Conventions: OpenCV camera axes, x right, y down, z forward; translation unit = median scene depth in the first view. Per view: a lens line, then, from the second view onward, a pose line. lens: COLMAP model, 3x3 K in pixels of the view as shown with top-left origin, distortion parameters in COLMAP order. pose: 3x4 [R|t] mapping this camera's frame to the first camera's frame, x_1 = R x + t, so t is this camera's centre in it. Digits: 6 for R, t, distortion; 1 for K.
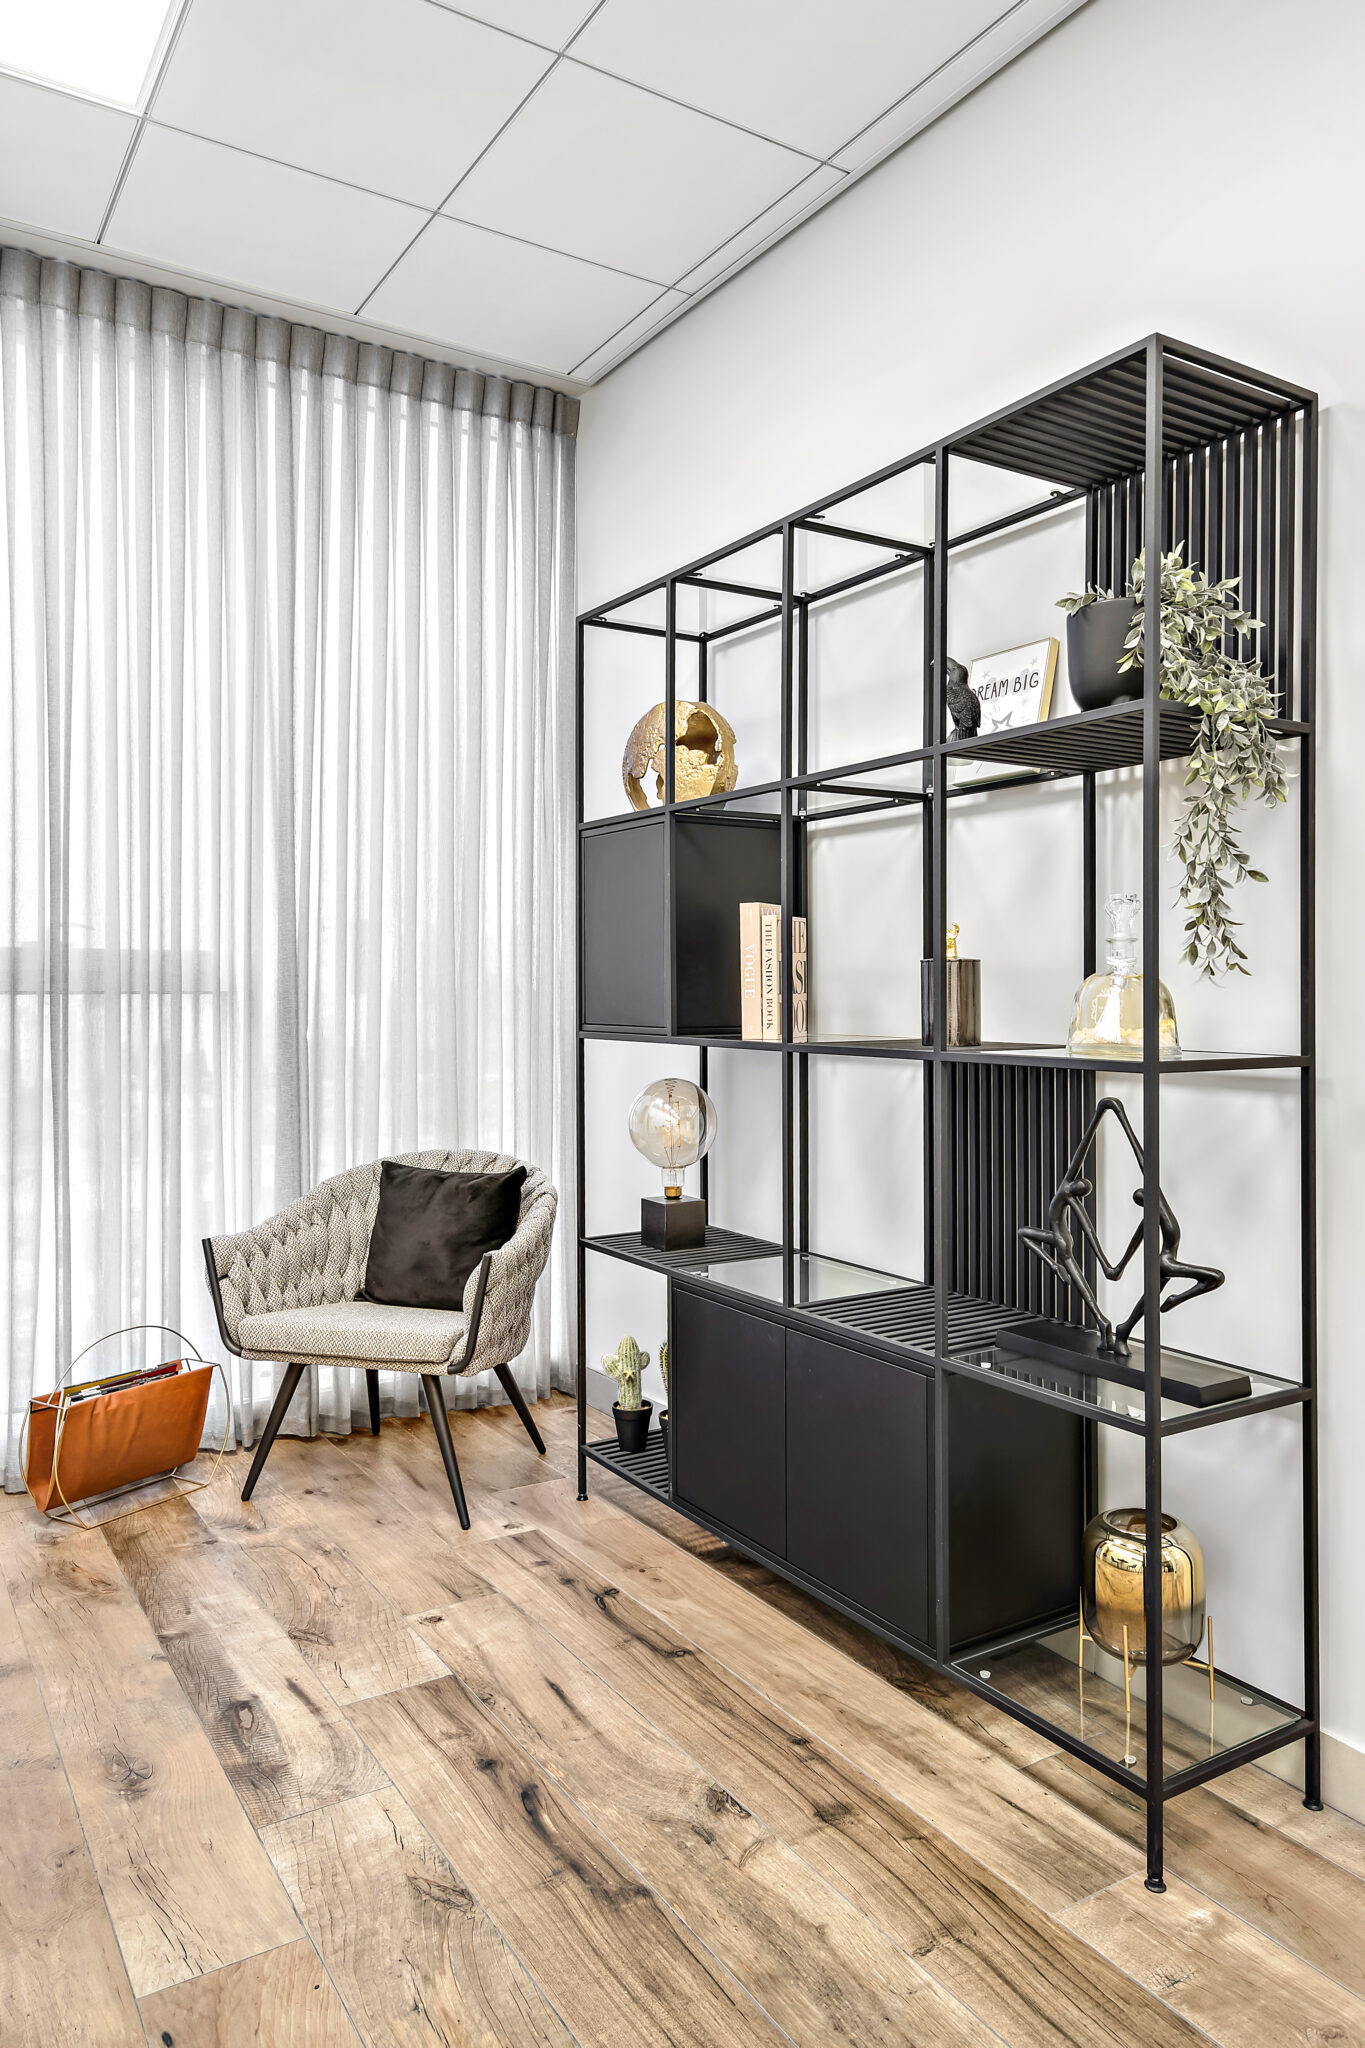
lens RADIAL K [[1347.4, 0, 687.7], [0, 1347.4, 997.3], [0, 0, 1]] dist [0.005168, -0.001325]
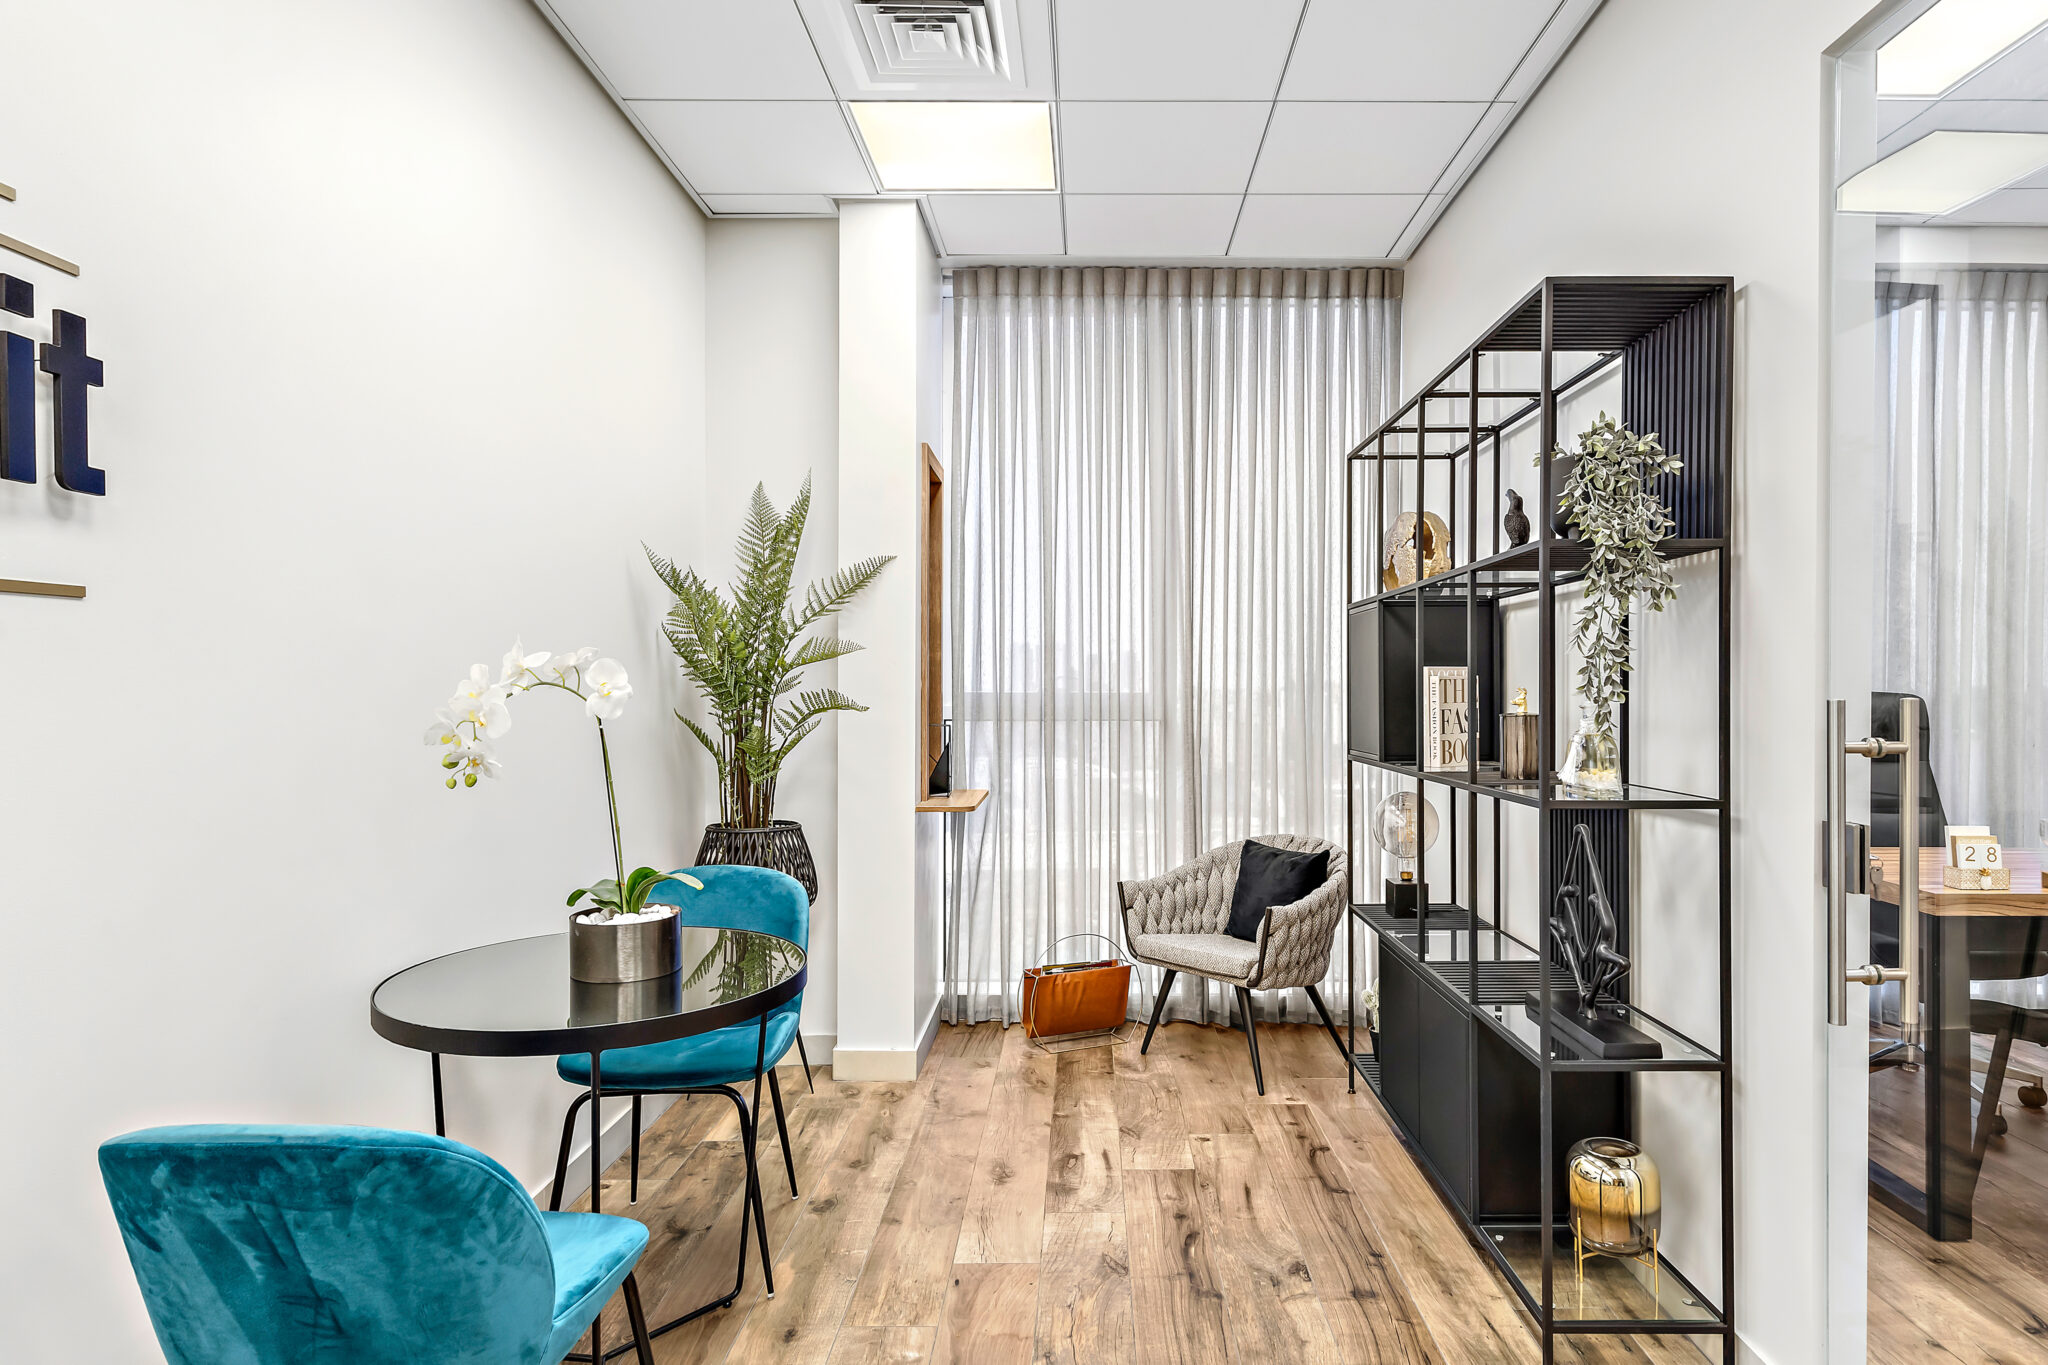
lens RADIAL K [[1181.0, 0, 1089.5], [0, 1181.0, 693.9], [0, 0, 1]] dist [-0.001421, 0.000520]
pose [[0.838955, -0.001662, -0.544199, 0.385383], [0.000837, 0.999998, -0.001763, -0.037701], [0.544200, 0.001023, 0.838955, -0.174979]]
